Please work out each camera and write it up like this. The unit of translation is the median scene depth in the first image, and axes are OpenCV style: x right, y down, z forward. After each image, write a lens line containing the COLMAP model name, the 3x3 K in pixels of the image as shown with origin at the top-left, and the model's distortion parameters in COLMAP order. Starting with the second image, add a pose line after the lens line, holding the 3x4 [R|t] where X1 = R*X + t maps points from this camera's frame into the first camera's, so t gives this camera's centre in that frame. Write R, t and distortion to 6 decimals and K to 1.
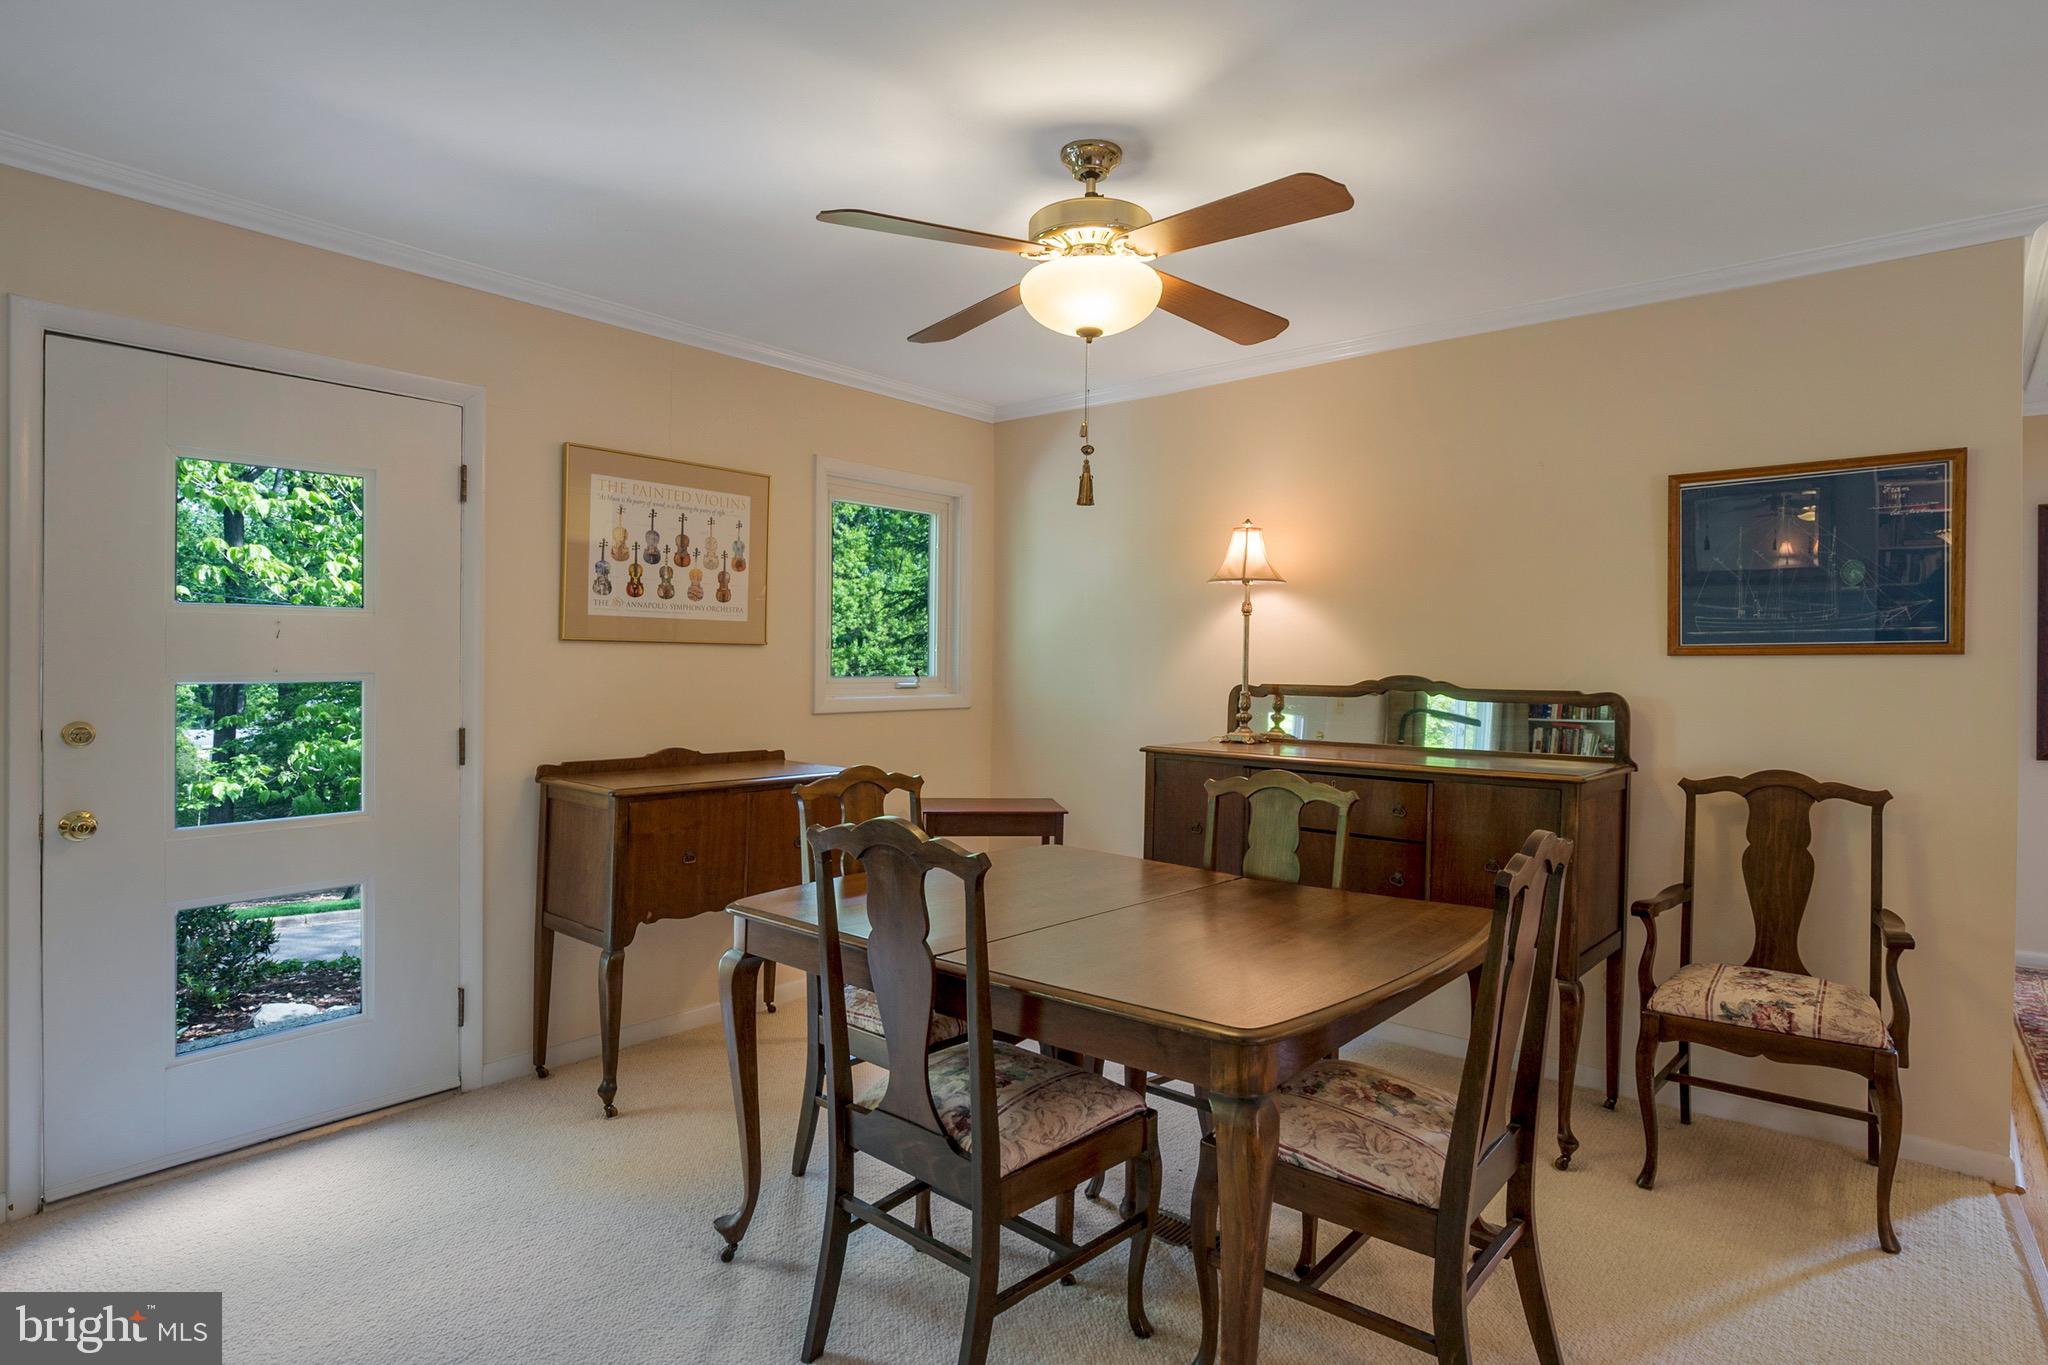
lens RADIAL K [[1099.4, 0, 1020.6], [0, 1099.4, 666.6], [0, 0, 1]] dist [-0.017536, 0.002027]
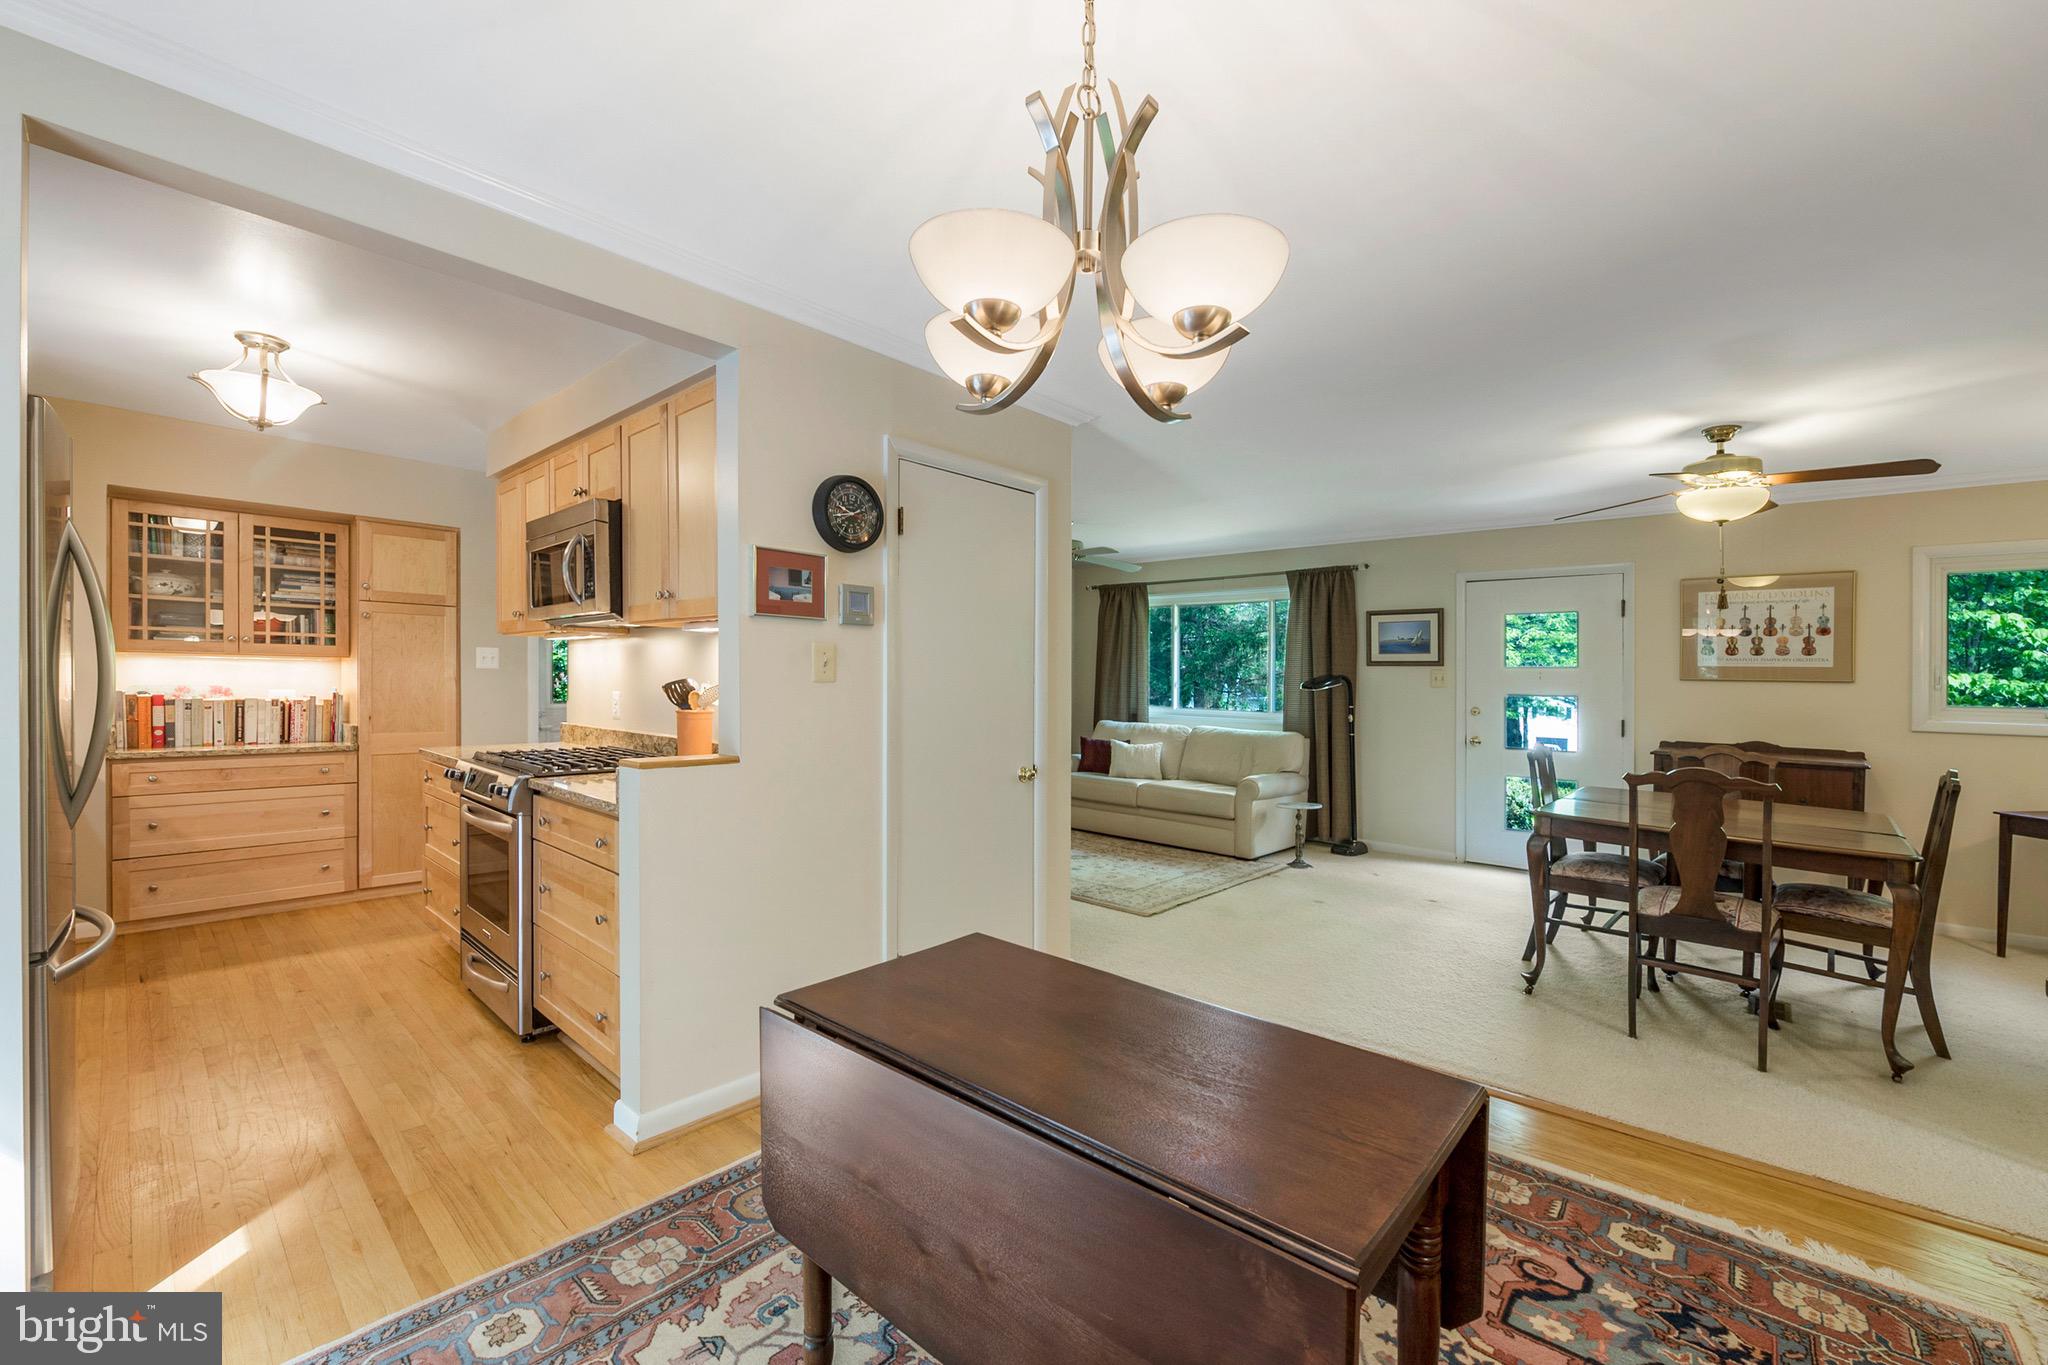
lens RADIAL K [[829.3, 0, 1031.4], [0, 829.3, 685.0], [0, 0, 1]] dist [-0.010678, -0.000694]
pose [[-0.025577, 0.002457, -0.999670, 1.079182], [-0.021750, 0.999759, 0.003014, 0.007607], [0.999436, 0.021820, -0.025518, -0.135186]]
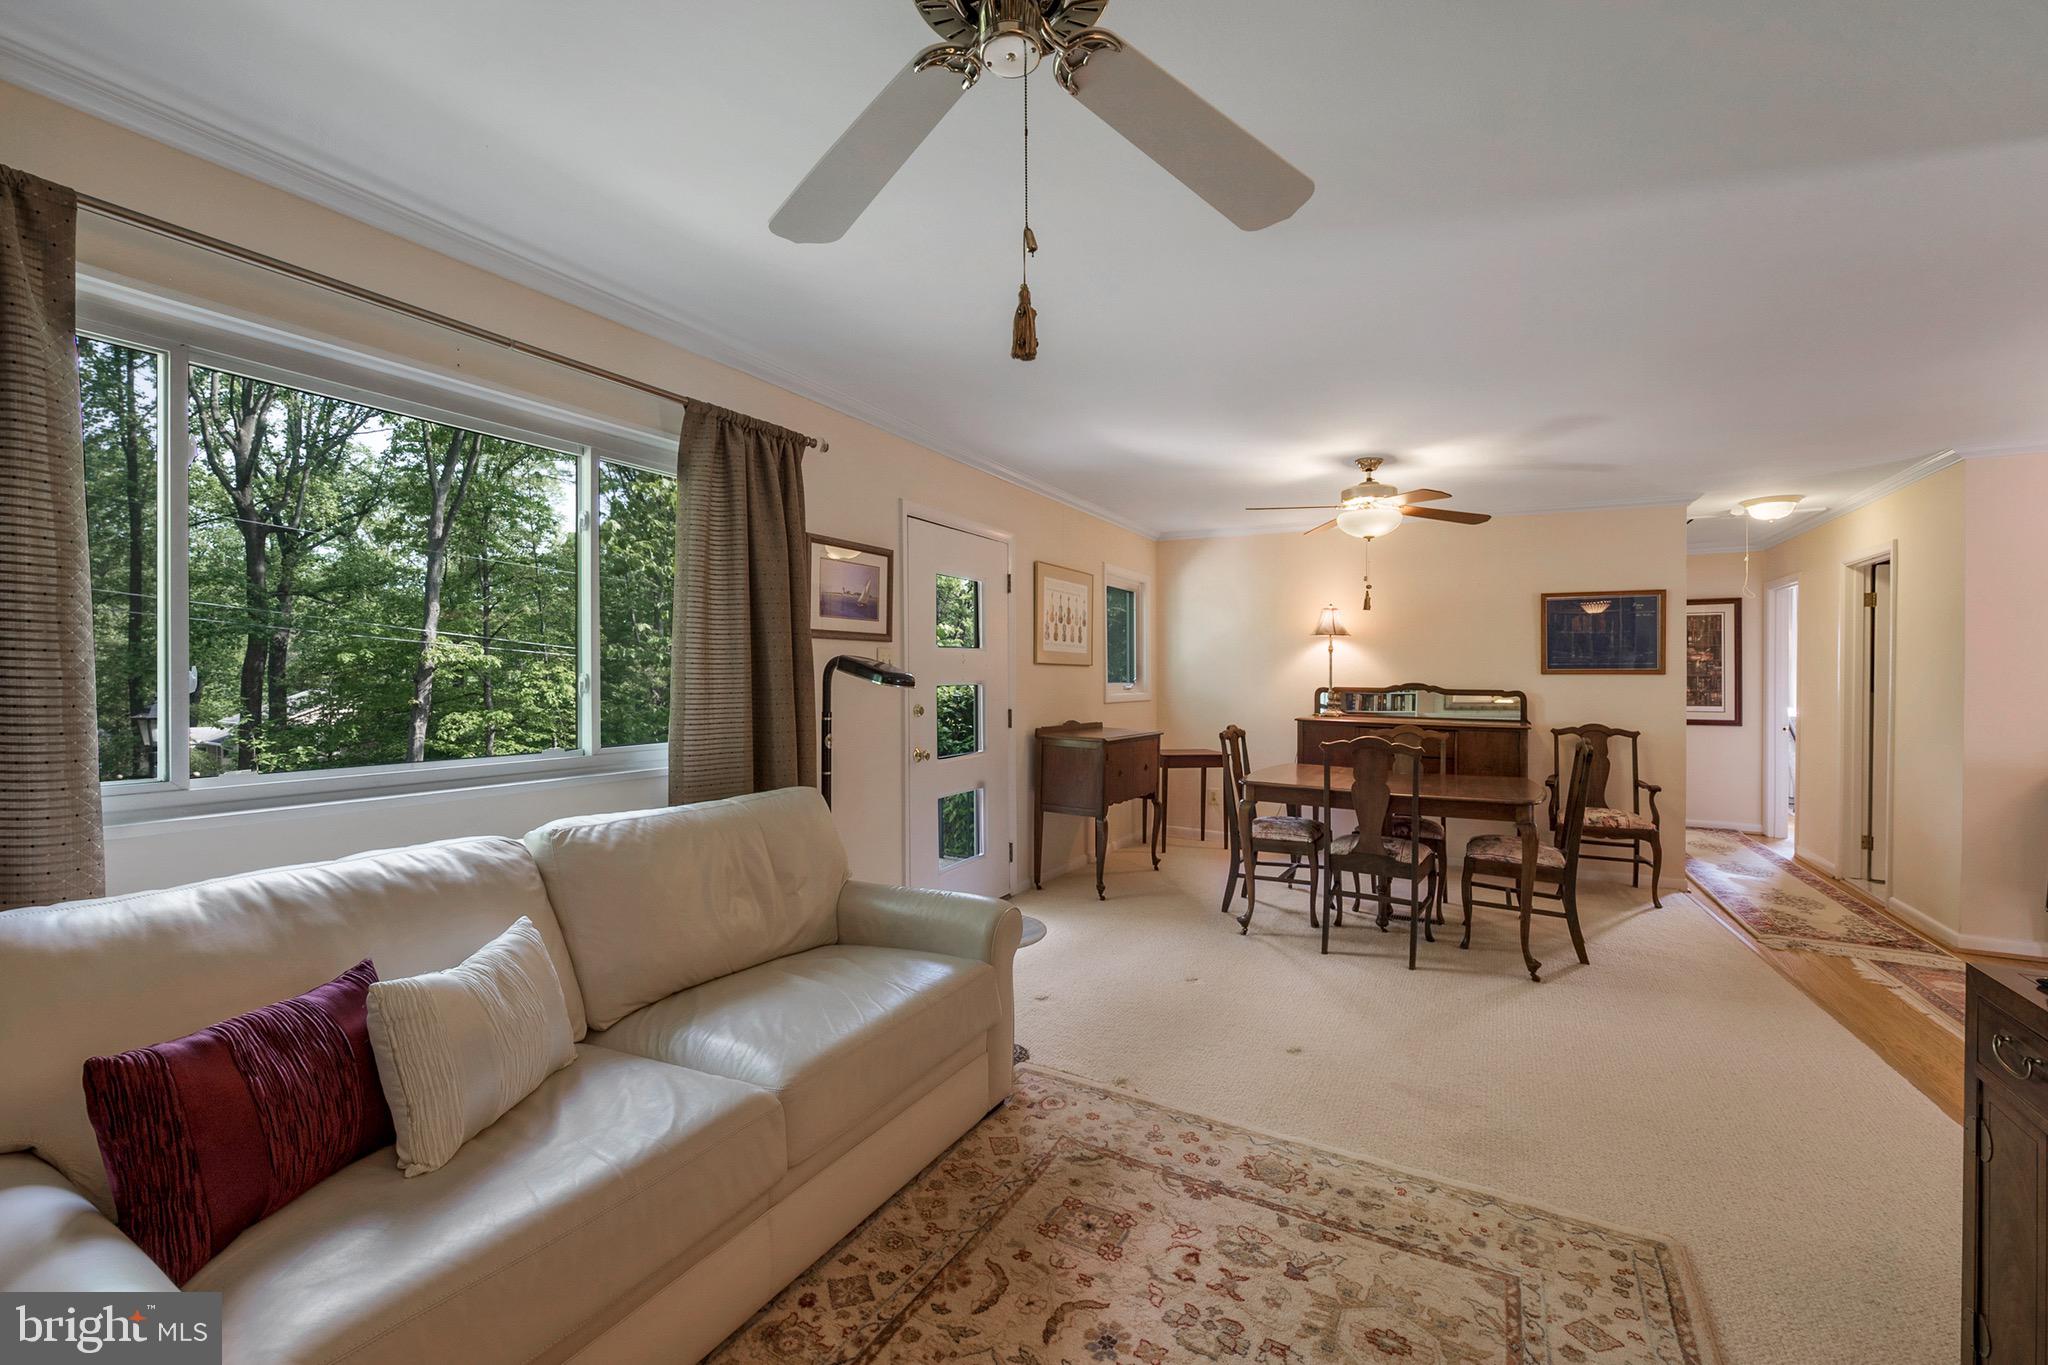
lens RADIAL K [[829.3, 0, 1035.9], [0, 829.3, 668.6], [0, 0, 1]] dist [-0.010678, -0.000694]
pose [[0.980801, 0.005070, 0.194946, -0.690131], [-0.003361, 0.999953, -0.009097, -0.002364], [-0.194982, 0.008267, 0.980772, -0.421773]]
